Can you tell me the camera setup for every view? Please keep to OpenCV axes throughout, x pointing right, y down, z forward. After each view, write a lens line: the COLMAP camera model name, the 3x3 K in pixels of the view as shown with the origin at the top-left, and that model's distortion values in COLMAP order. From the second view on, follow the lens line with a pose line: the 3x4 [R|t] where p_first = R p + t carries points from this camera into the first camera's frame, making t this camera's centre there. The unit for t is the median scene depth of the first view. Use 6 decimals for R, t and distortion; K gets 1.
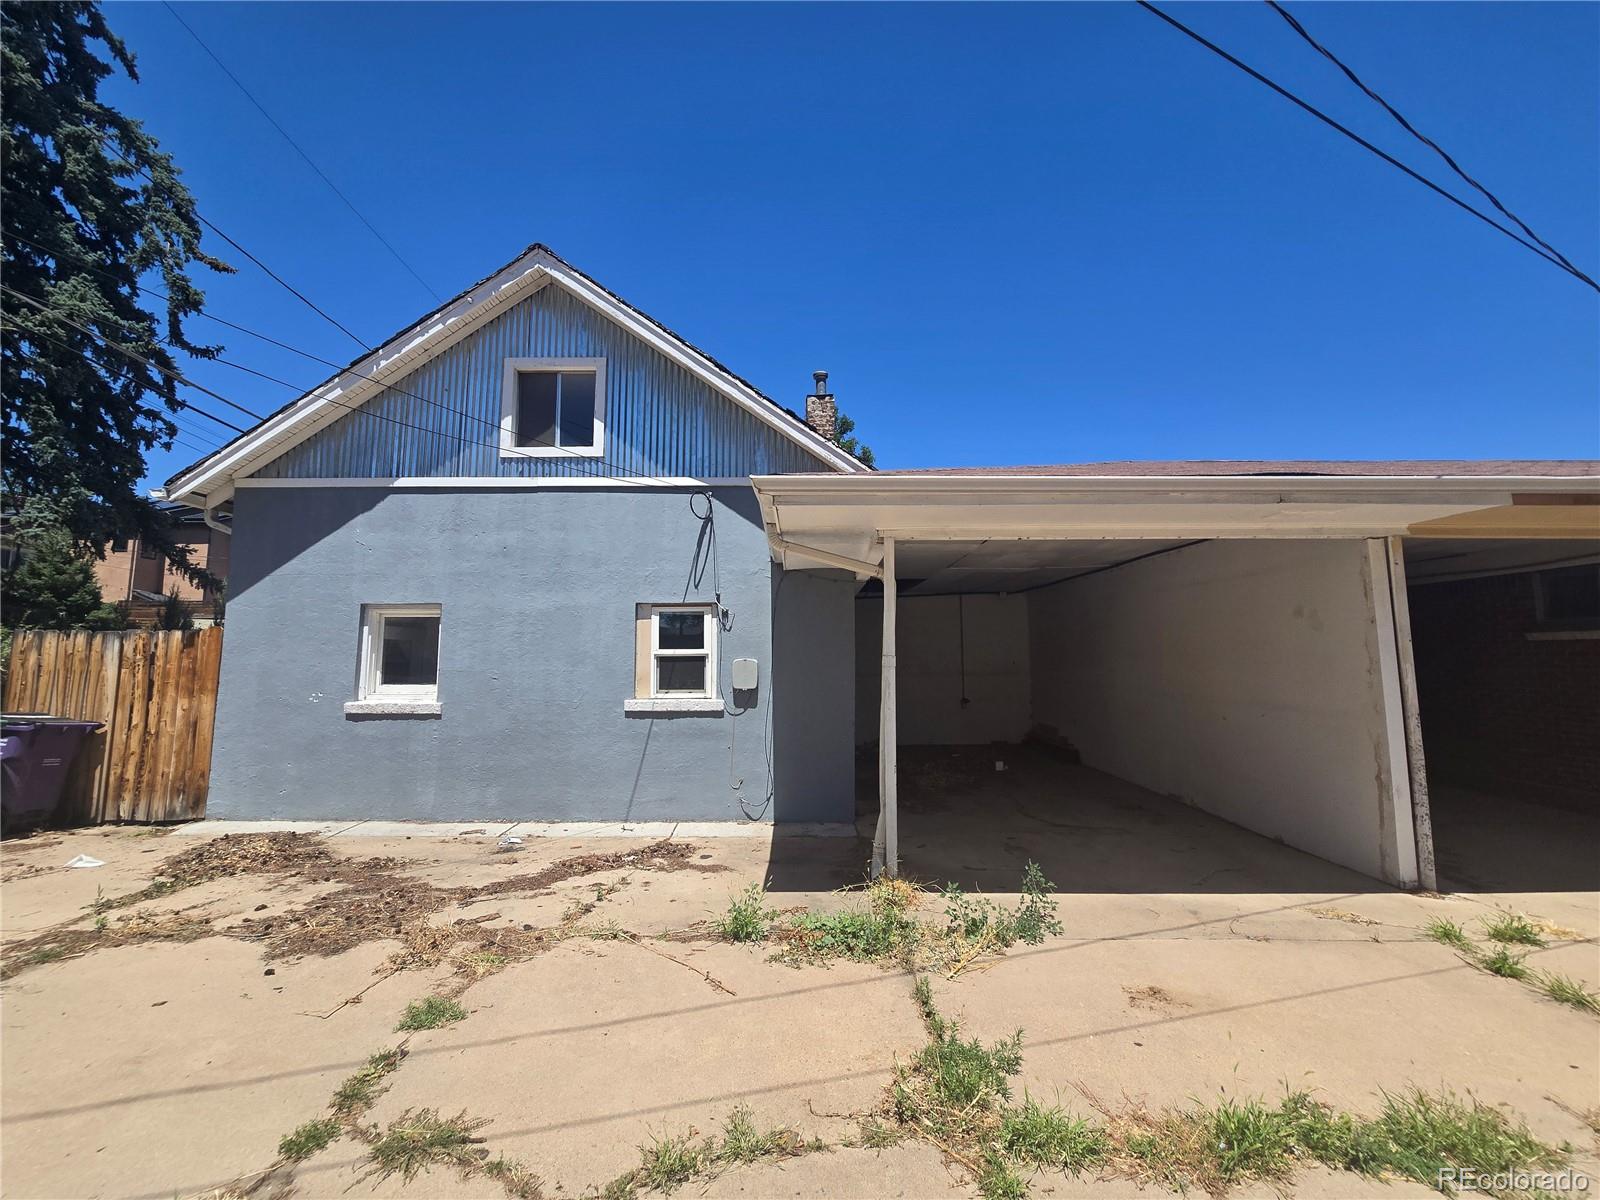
lens RADIAL K [[656.3, 0, 801.5], [0, 656.3, 589.6], [0, 0, 1]] dist [-0.000988, -0.000123]
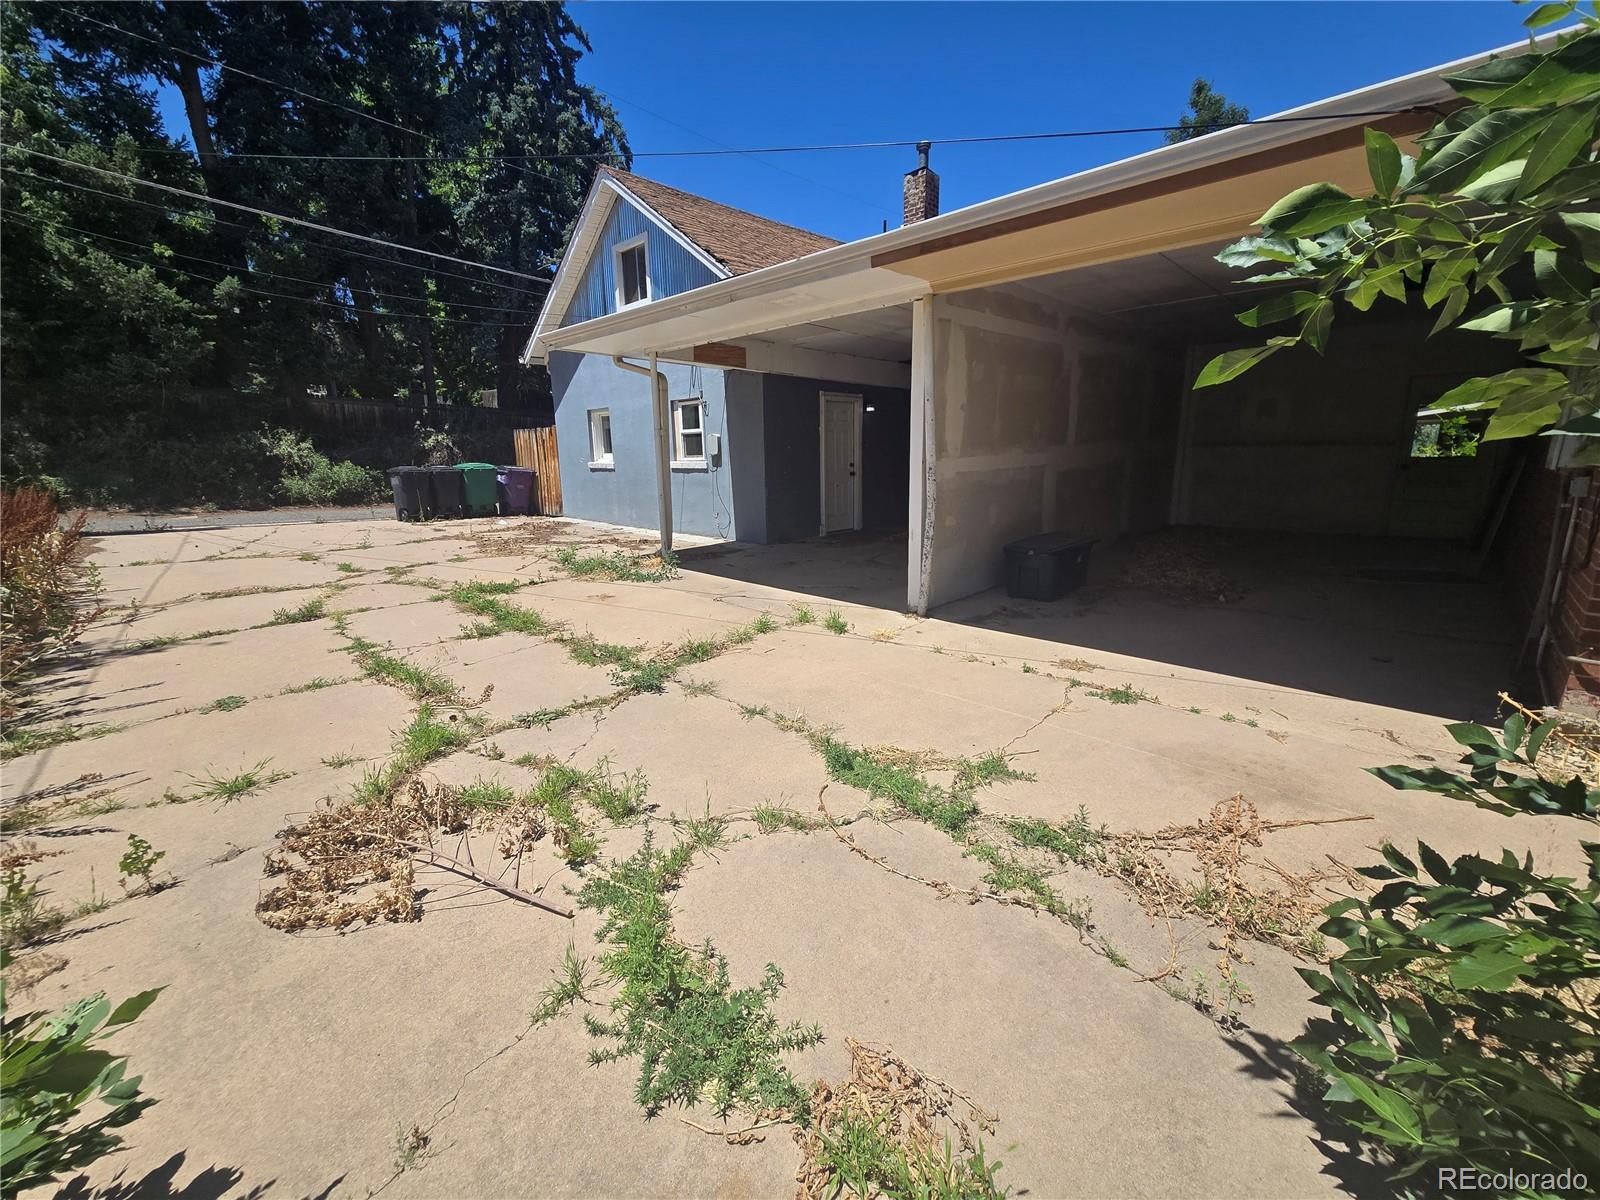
lens RADIAL K [[656.3, 0, 801.5], [0, 656.3, 589.6], [0, 0, 1]] dist [-0.000988, -0.000123]
pose [[0.707931, 0.138079, -0.692652, 1.161327], [0.089059, 0.955424, 0.281486, 0.039646], [0.700644, -0.260959, 0.664077, 0.041043]]
